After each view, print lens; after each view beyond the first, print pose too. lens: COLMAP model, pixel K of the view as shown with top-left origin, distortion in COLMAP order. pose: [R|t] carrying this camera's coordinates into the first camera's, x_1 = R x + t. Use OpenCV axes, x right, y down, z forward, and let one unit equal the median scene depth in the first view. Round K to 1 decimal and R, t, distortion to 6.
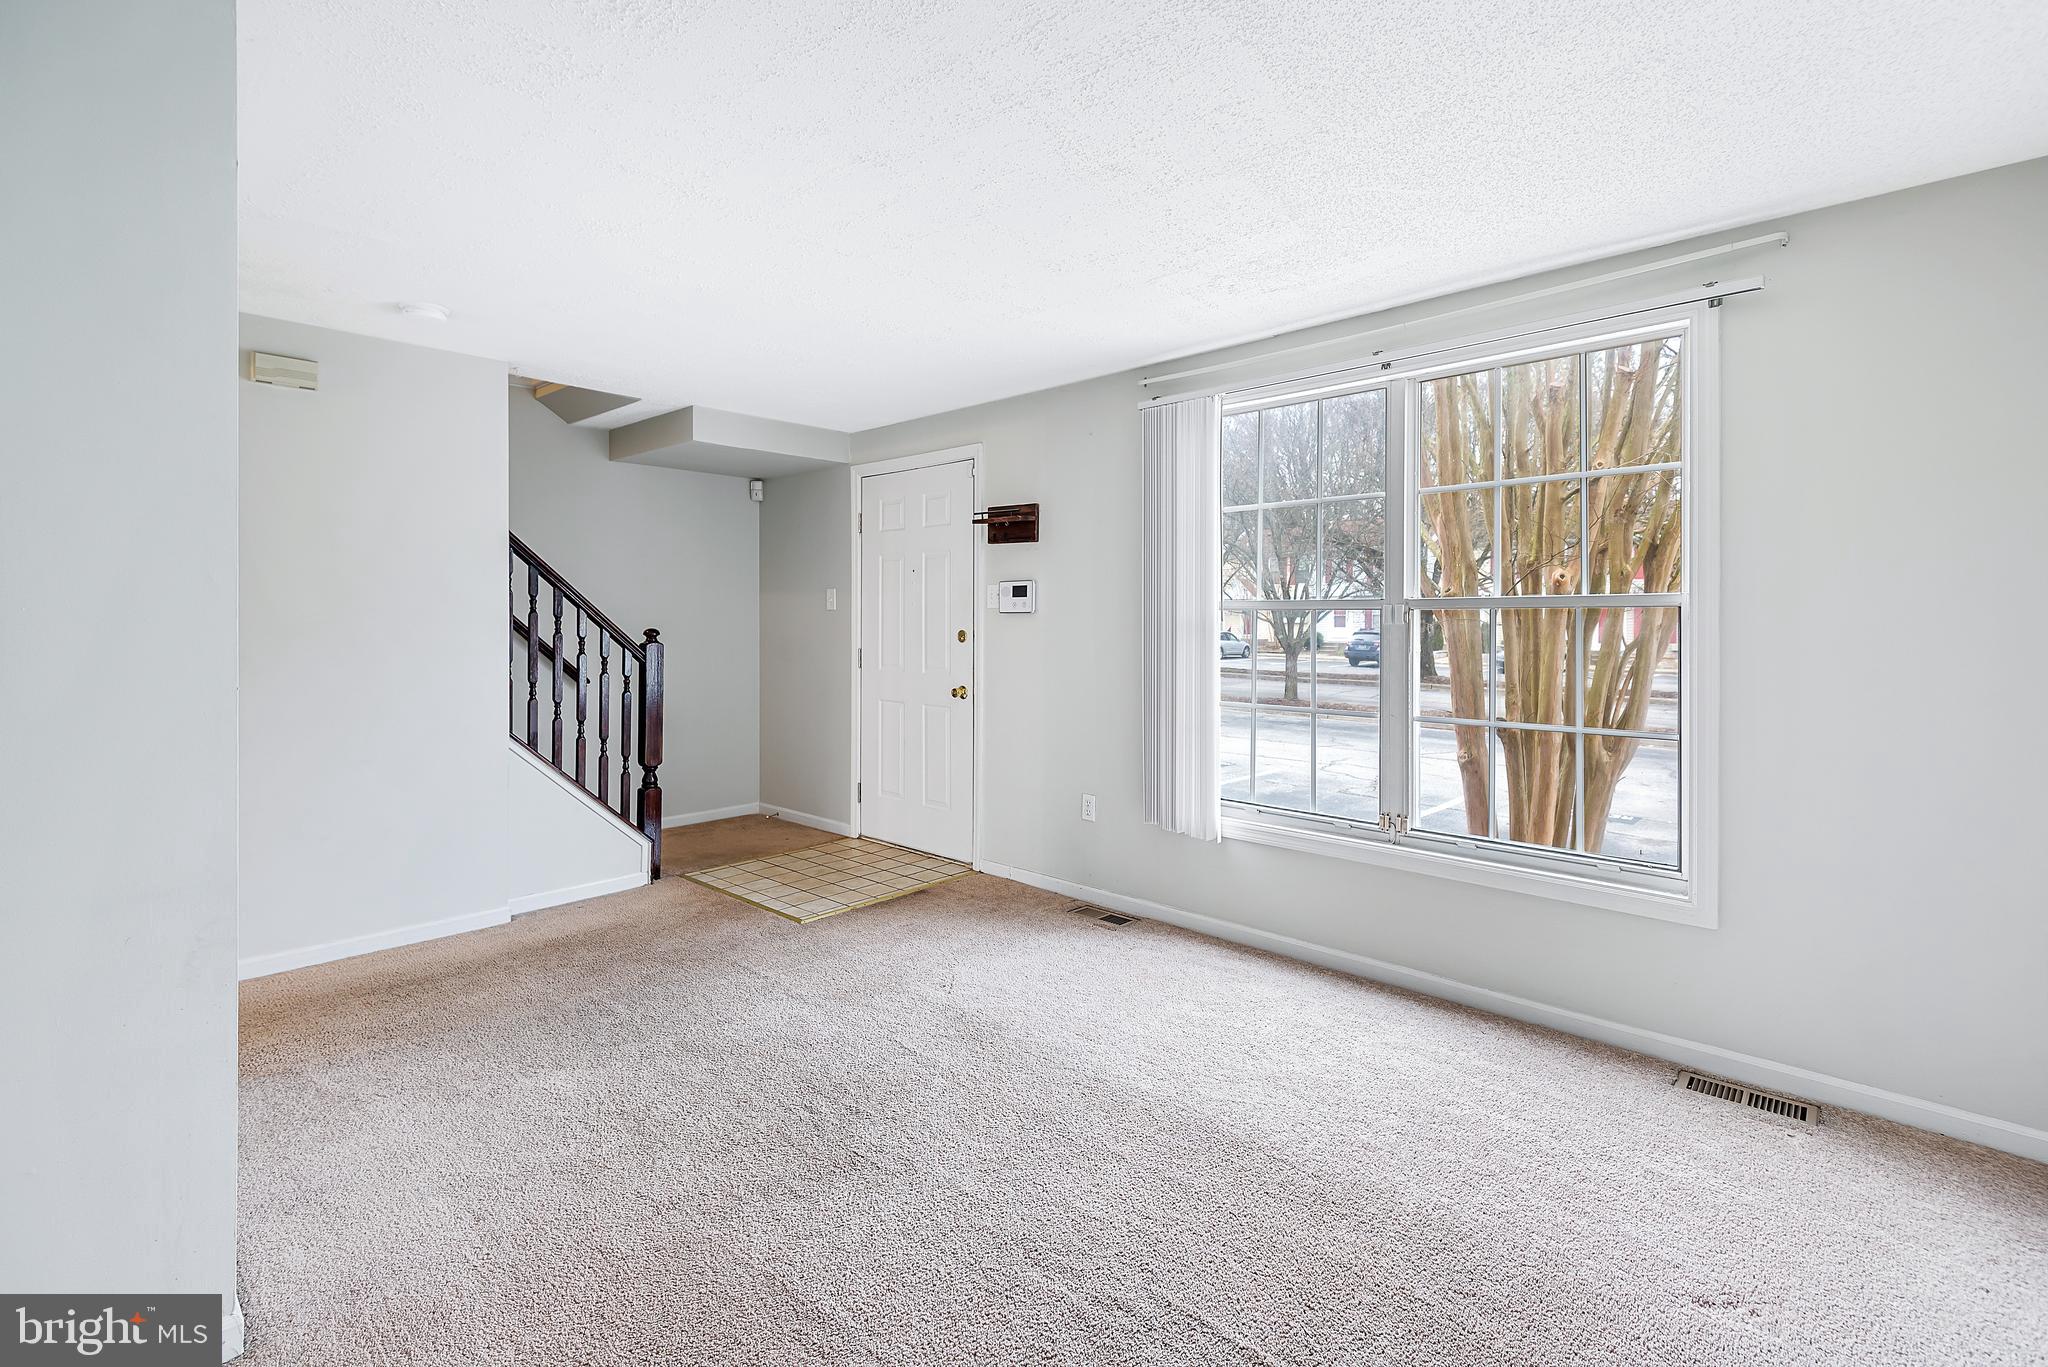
lens RADIAL K [[919.7, 0, 1014.5], [0, 919.7, 632.4], [0, 0, 1]] dist [0.017817, -0.000059]
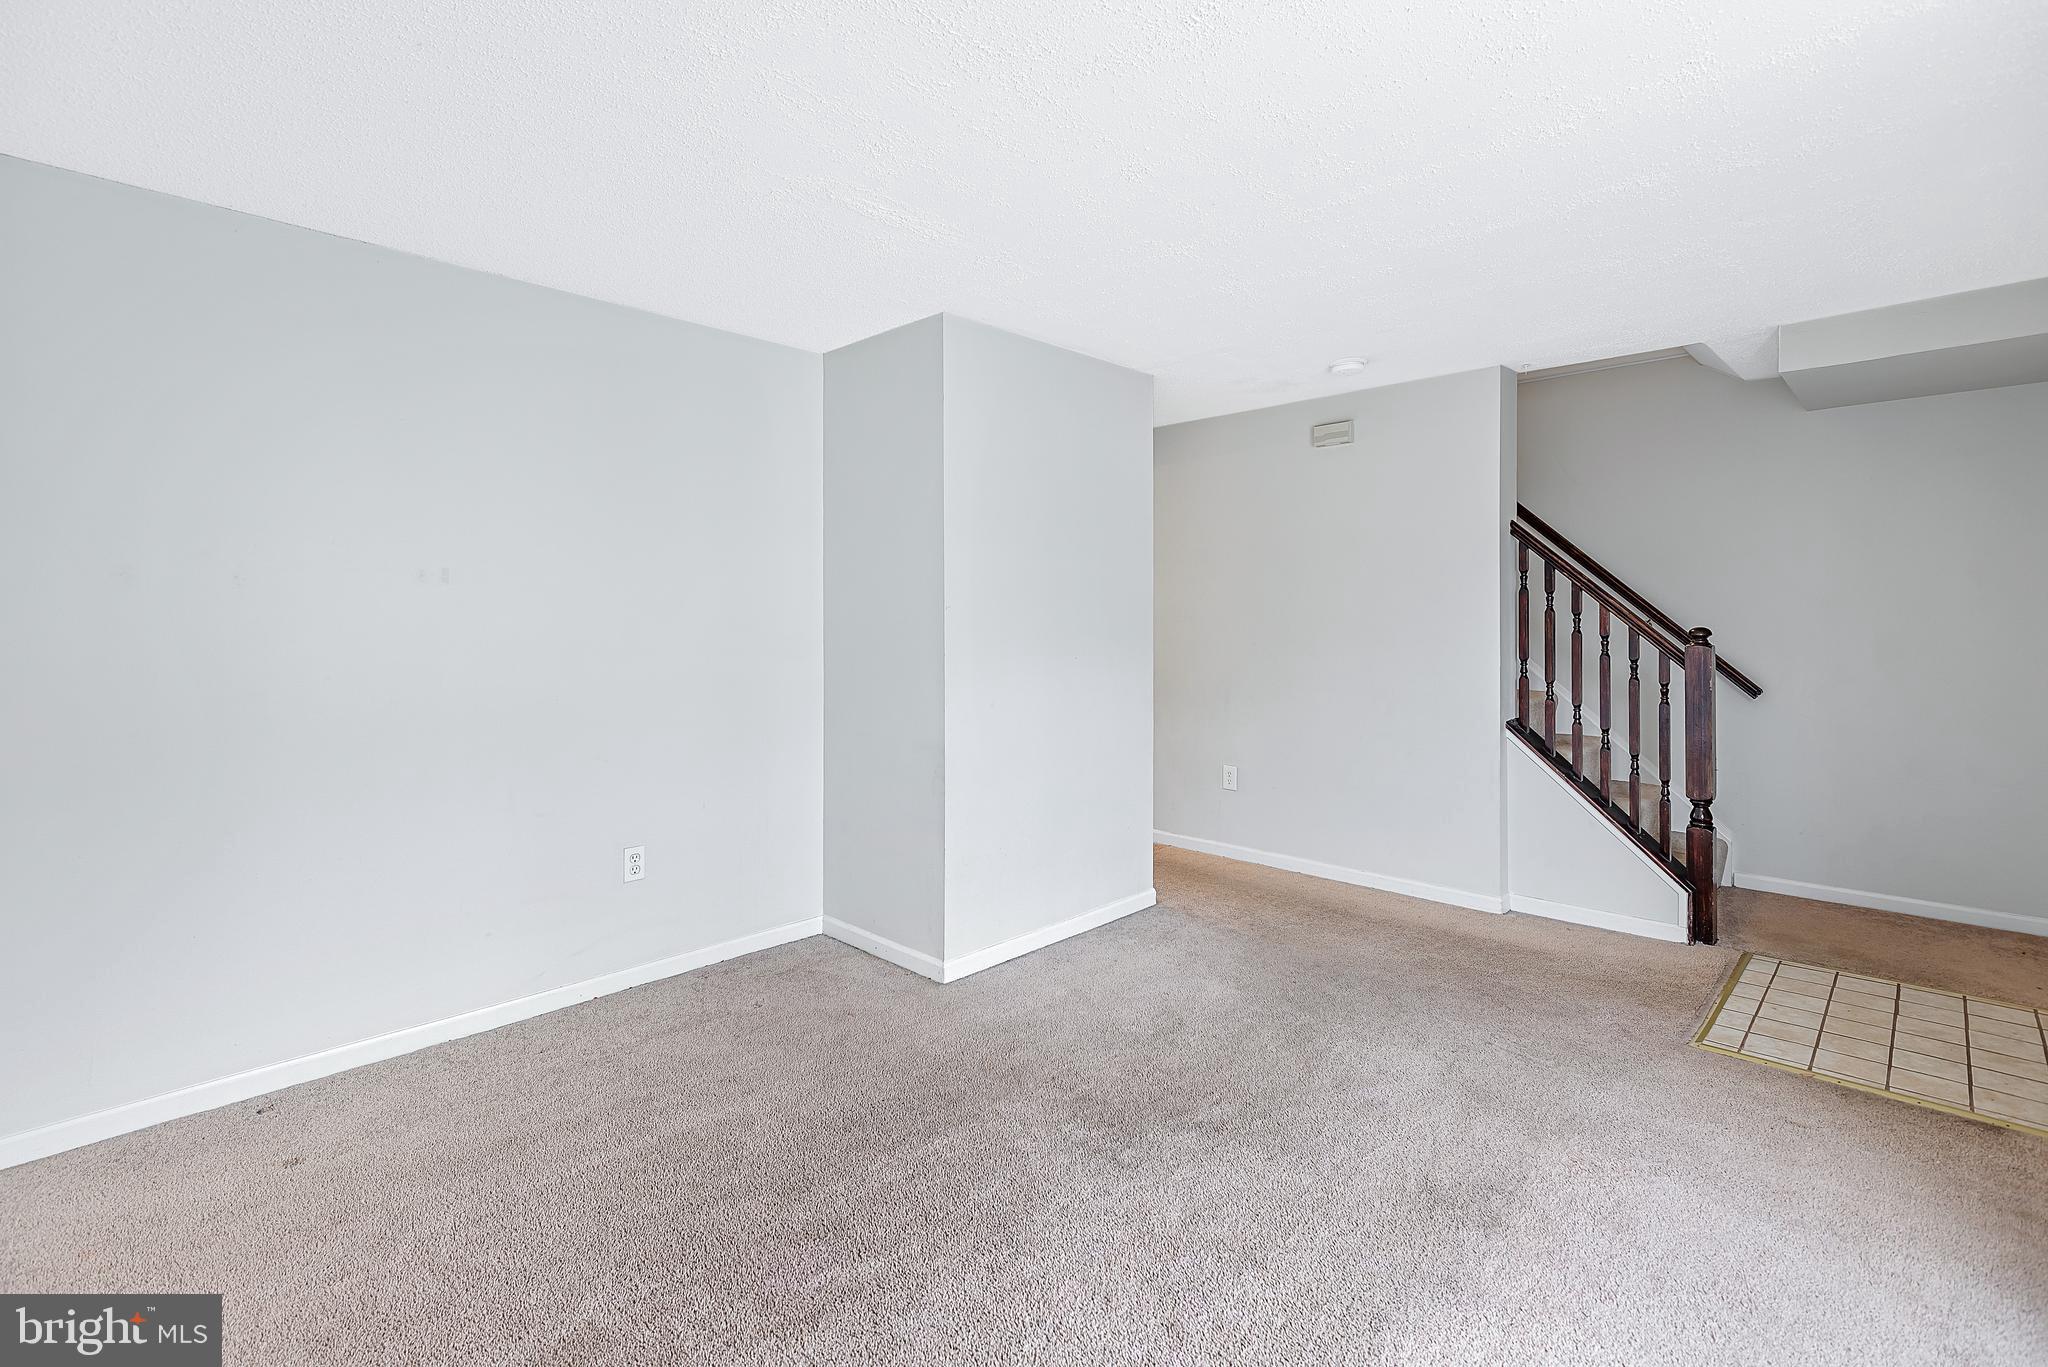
lens RADIAL K [[940.9, 0, 1016.7], [0, 940.9, 612.6], [0, 0, 1]] dist [0.000810, -0.000153]
pose [[-0.021478, -0.007930, -0.999738, 0.511213], [-0.007379, 0.999943, -0.007774, -0.007511], [0.999742, 0.007210, -0.021536, 0.500890]]
